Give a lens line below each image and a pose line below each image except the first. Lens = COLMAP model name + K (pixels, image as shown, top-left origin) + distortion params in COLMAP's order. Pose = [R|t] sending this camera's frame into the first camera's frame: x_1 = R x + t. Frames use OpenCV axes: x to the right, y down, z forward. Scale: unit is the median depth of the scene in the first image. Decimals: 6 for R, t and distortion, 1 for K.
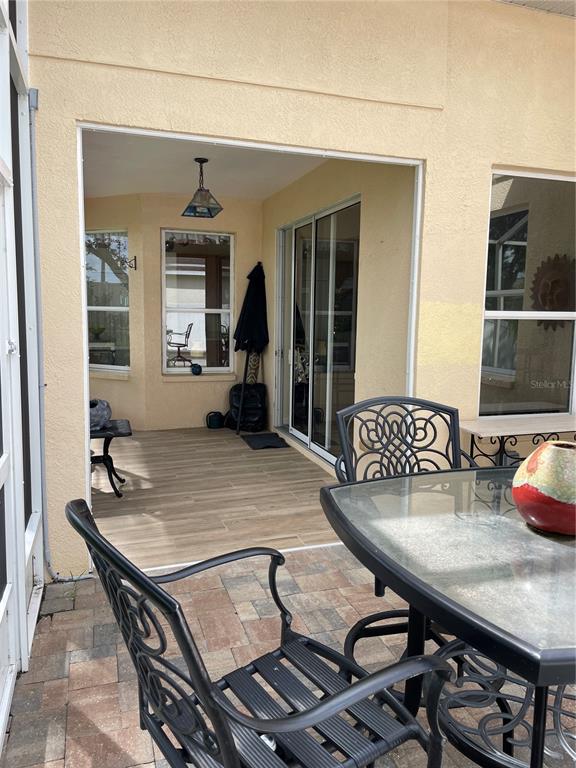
lens RADIAL K [[582.9, 0, 285.6], [0, 582.9, 380.2], [0, 0, 1]] dist [0.089147, -0.117229]
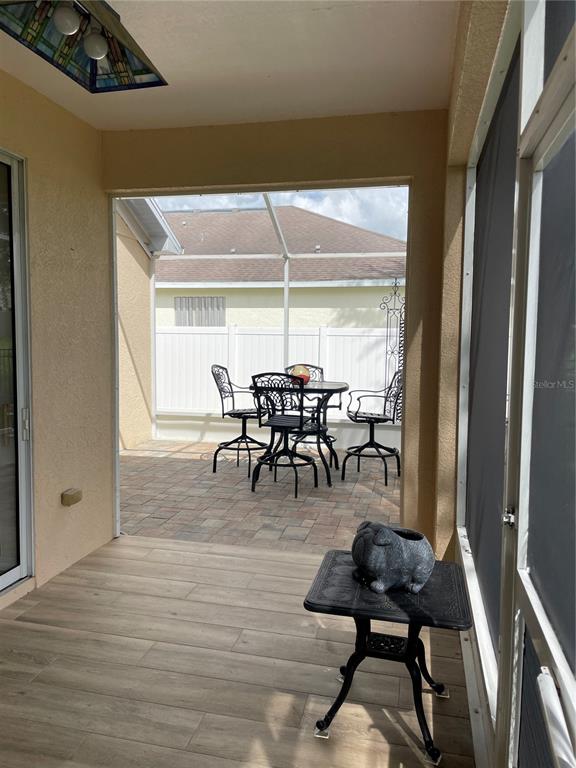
lens RADIAL K [[582.9, 0, 285.6], [0, 582.9, 380.2], [0, 0, 1]] dist [0.089147, -0.117229]
pose [[-0.861082, -0.064645, 0.504339, -0.467834], [0.034151, 0.982292, 0.184216, -0.170043], [-0.507317, 0.175849, -0.843627, 1.358972]]
